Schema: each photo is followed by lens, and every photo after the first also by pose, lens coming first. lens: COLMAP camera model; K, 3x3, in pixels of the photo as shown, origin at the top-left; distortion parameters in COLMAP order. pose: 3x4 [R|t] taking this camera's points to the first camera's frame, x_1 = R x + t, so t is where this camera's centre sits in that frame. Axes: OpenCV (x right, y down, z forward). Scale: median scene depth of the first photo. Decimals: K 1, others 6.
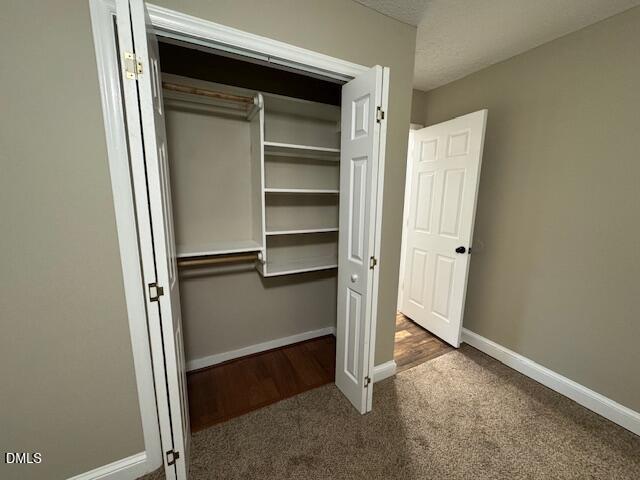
lens RADIAL K [[258.2, 0, 323.6], [0, 258.2, 237.4], [0, 0, 1]] dist [-0.002524, -0.000423]
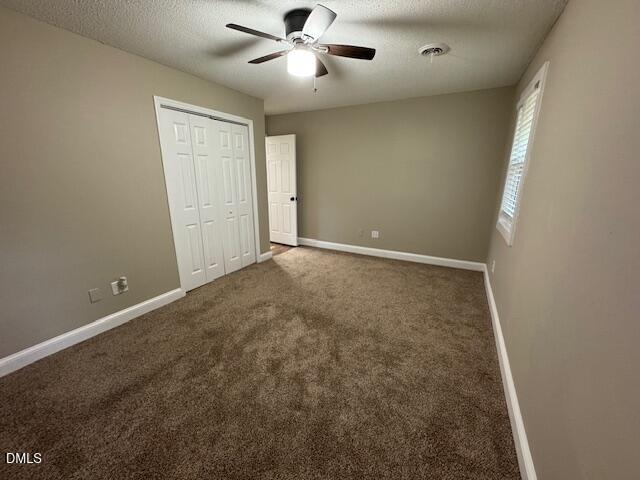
lens RADIAL K [[258.2, 0, 317.5], [0, 258.2, 240.3], [0, 0, 1]] dist [-0.002524, -0.000423]
pose [[0.836635, -0.149922, 0.526845, -0.483305], [0.103731, 0.987775, 0.116360, 0.162168], [-0.537850, -0.042700, 0.841959, -0.947705]]
